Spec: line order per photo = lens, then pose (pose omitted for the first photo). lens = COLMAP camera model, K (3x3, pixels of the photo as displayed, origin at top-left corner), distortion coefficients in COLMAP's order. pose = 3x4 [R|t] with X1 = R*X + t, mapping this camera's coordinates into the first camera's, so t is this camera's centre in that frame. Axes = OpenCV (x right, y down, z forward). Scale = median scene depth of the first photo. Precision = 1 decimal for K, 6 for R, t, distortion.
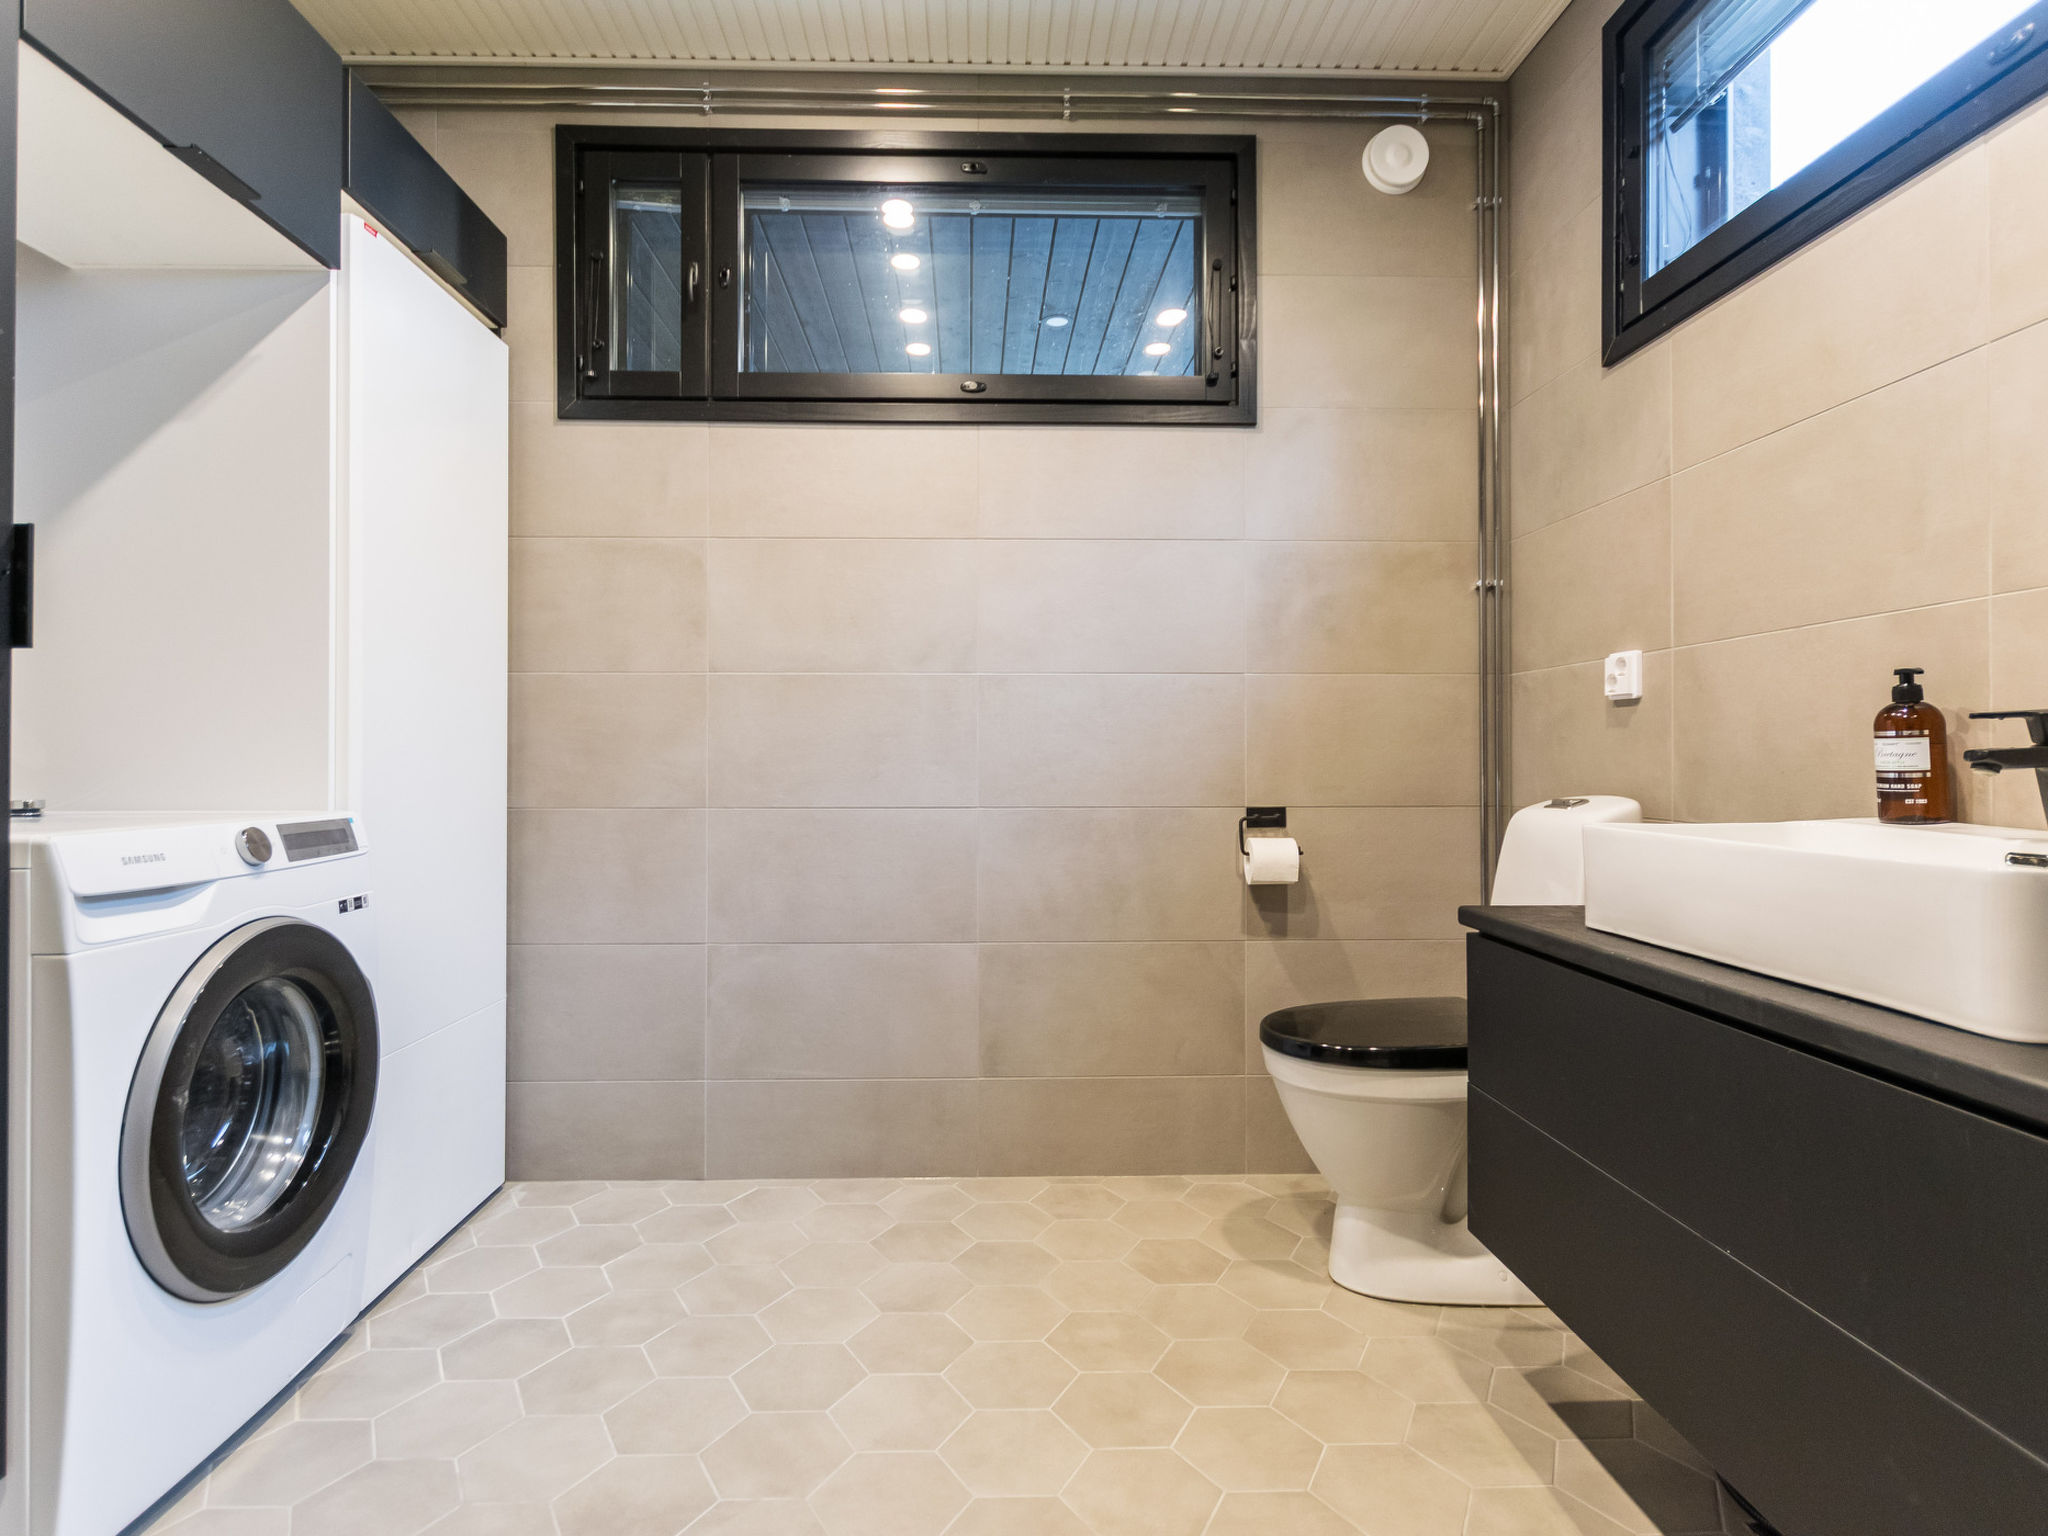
lens RADIAL K [[1098.5, 0, 1017.6], [0, 1098.5, 747.1], [0, 0, 1]] dist [0.000722, -0.000317]
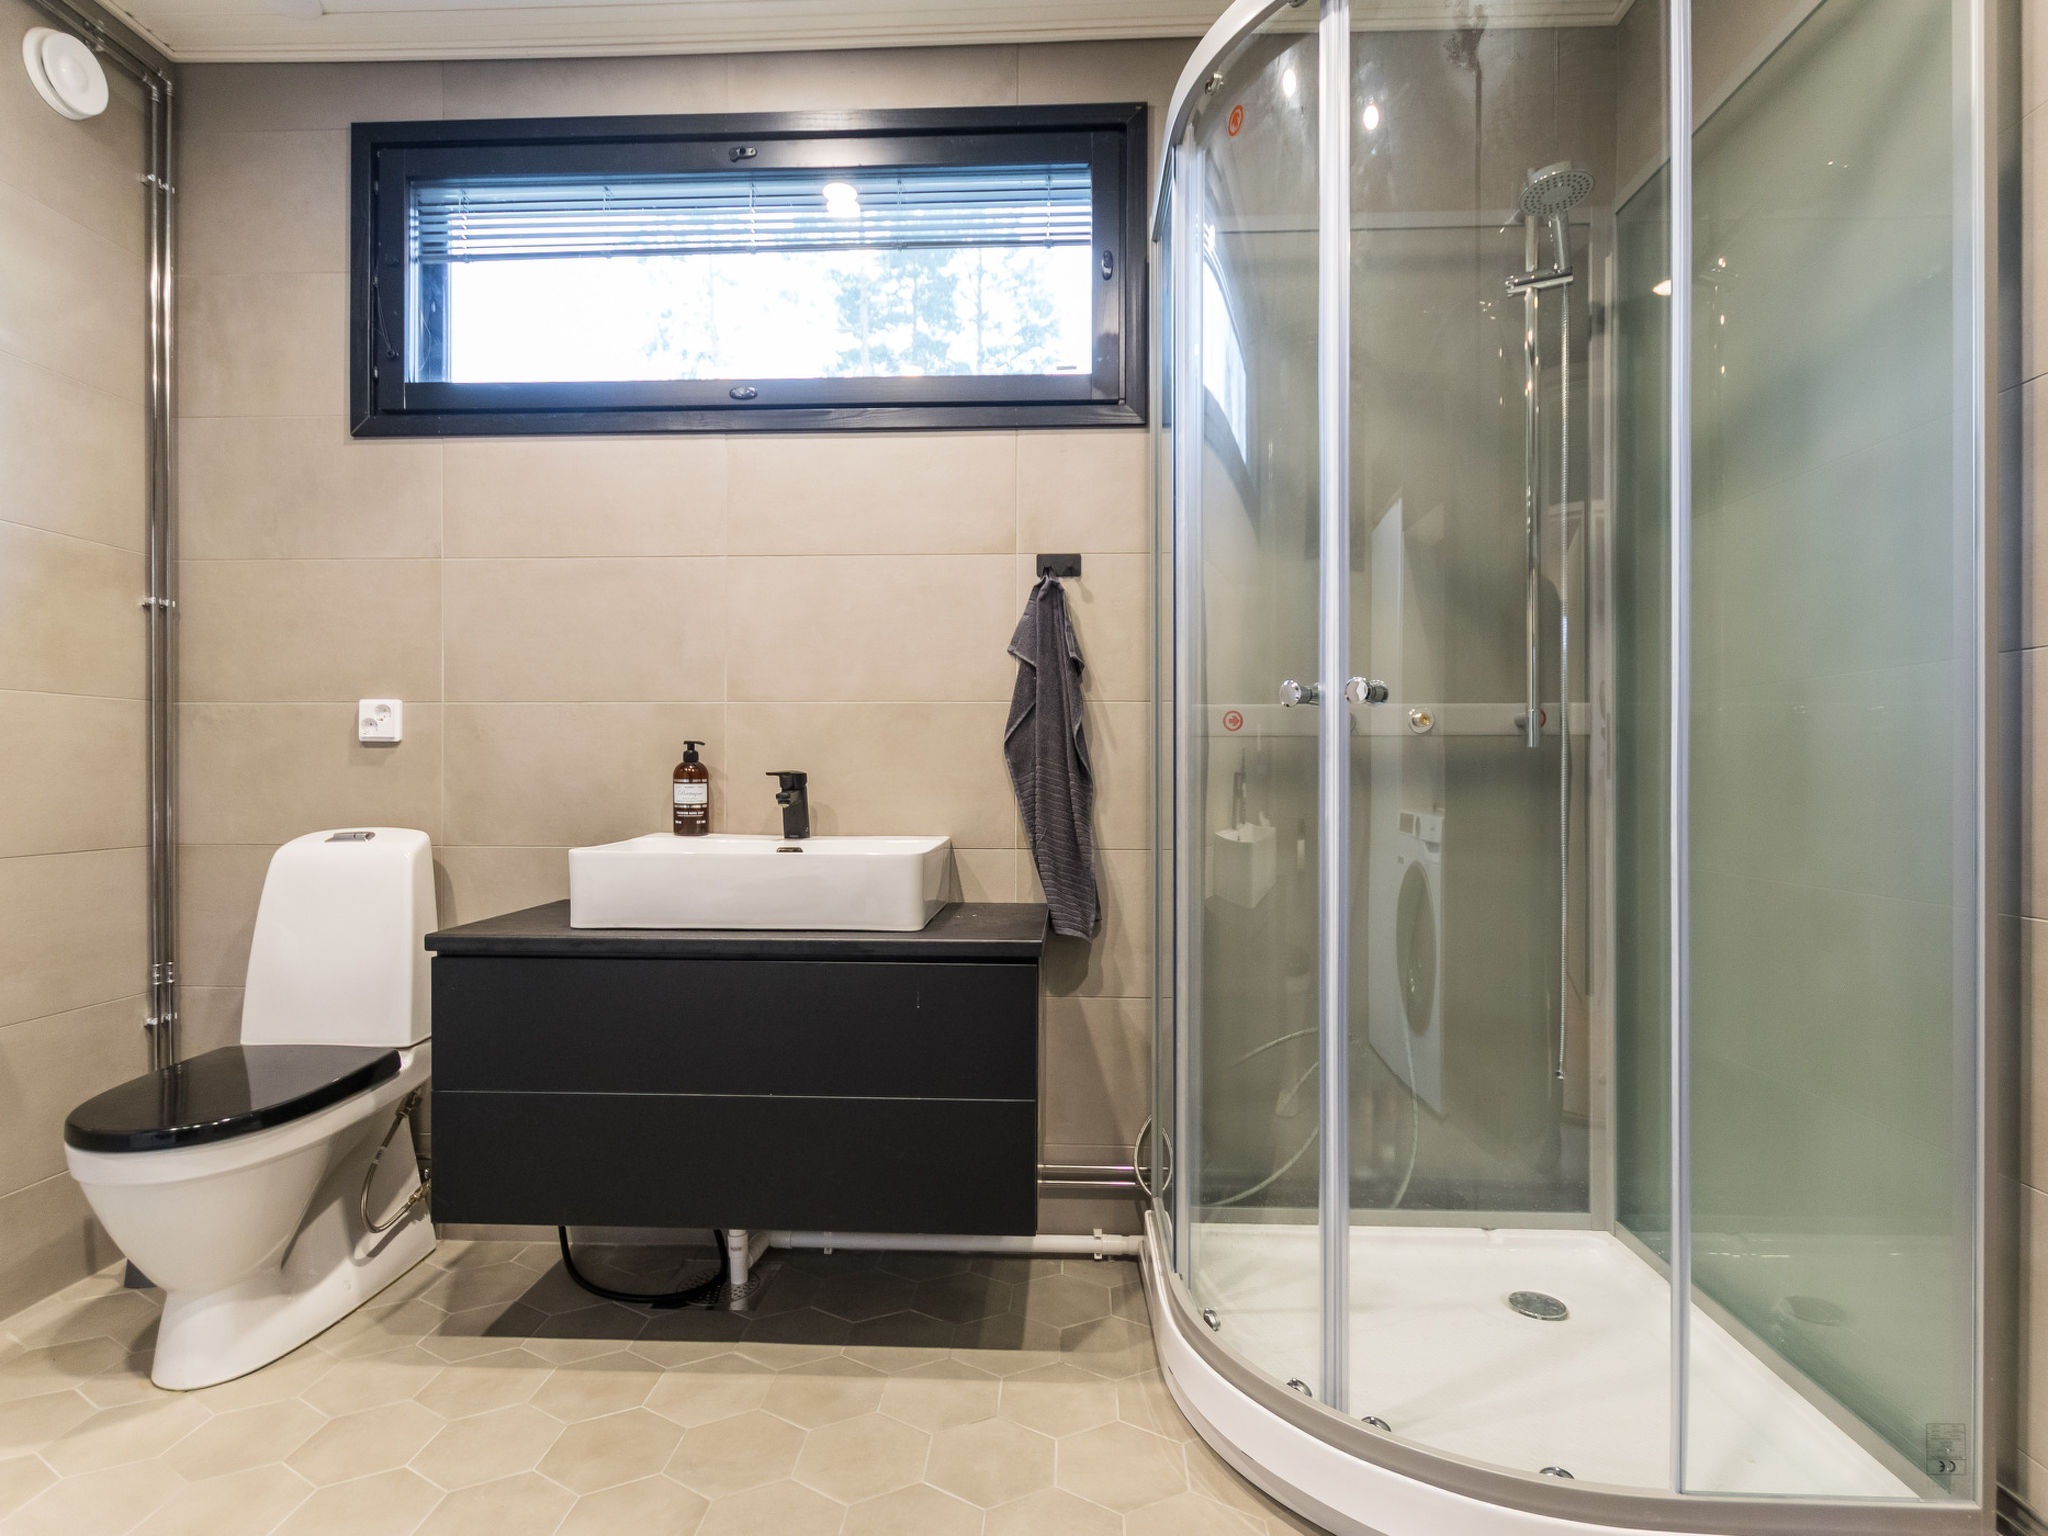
lens RADIAL K [[1065.0, 0, 1022.4], [0, 1065.0, 773.7], [0, 0, 1]] dist [-0.001494, -0.000255]
pose [[0.079513, -0.000397, 0.996834, -0.517710], [-0.014484, 0.999894, 0.001554, -0.022779], [-0.996729, -0.014562, 0.079498, 0.268733]]
